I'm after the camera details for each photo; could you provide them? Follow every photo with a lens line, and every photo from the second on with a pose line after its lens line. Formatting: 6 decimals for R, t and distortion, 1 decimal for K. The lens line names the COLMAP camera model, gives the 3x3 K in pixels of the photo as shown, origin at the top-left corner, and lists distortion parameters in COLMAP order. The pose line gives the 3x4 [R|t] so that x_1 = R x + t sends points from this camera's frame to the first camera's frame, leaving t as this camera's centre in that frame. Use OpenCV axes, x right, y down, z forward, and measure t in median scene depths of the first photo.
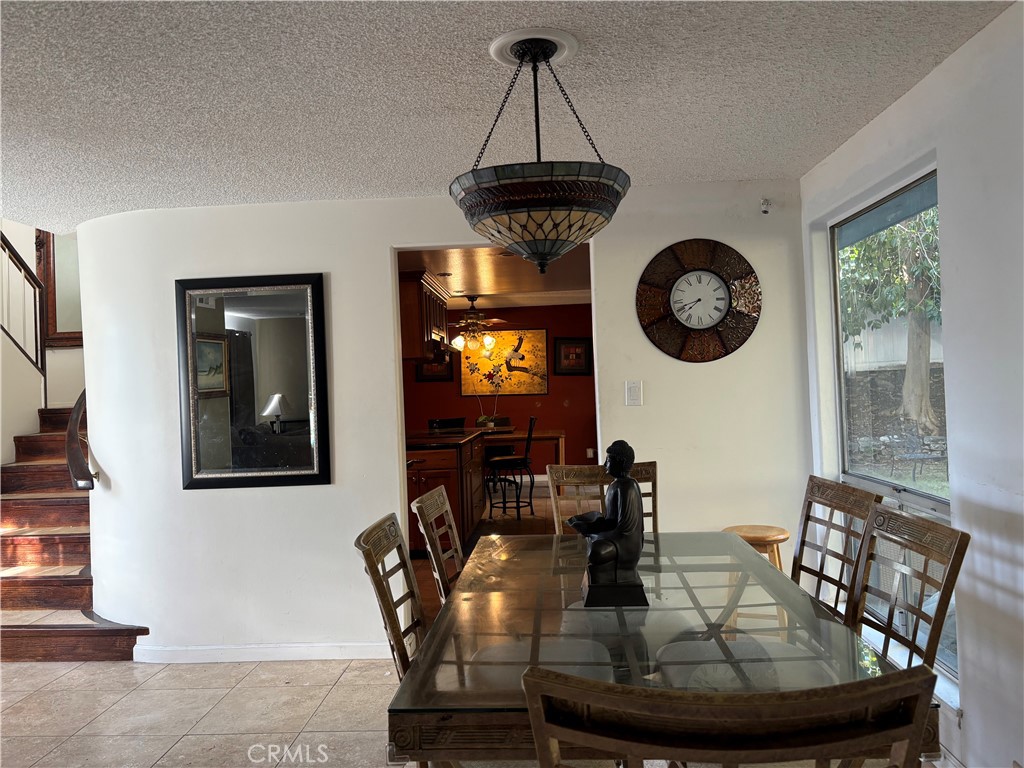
lens RADIAL K [[771.6, 0, 511.3], [0, 771.6, 382.5], [0, 0, 1]] dist [0.075107, 0.000743]
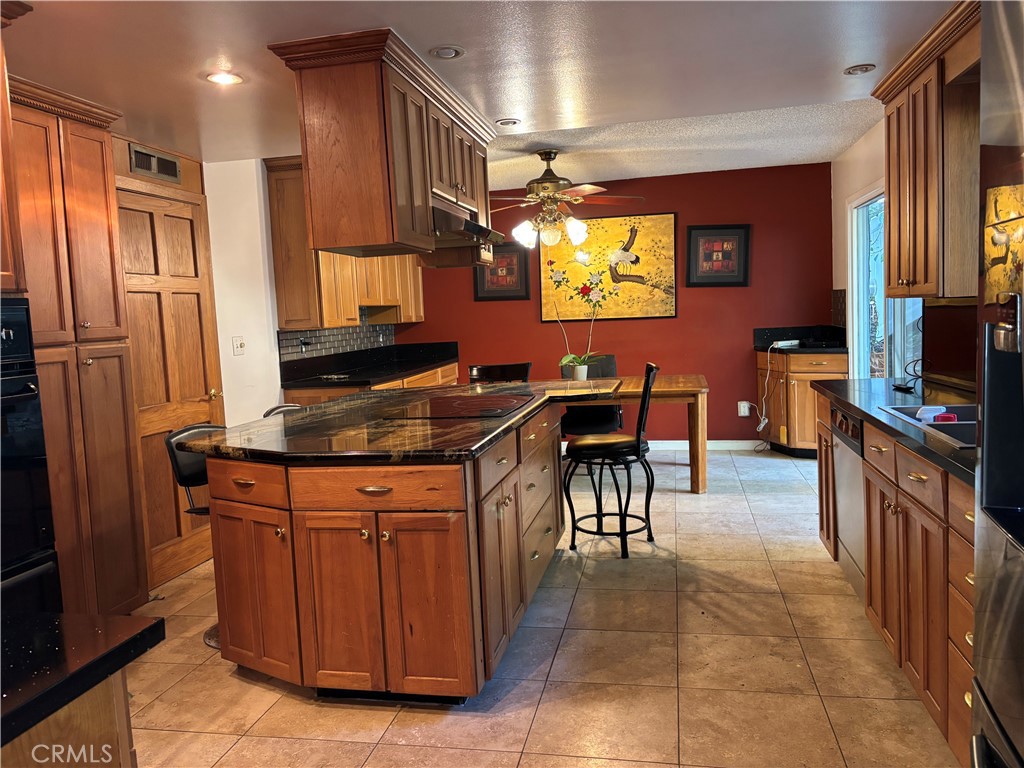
lens RADIAL K [[771.6, 0, 509.4], [0, 771.6, 384.4], [0, 0, 1]] dist [0.075107, 0.000743]
pose [[0.988167, 0.002032, -0.153366, 0.009494], [0.014452, 0.994230, 0.106289, 0.000205], [0.152698, -0.107248, 0.982436, 0.345965]]
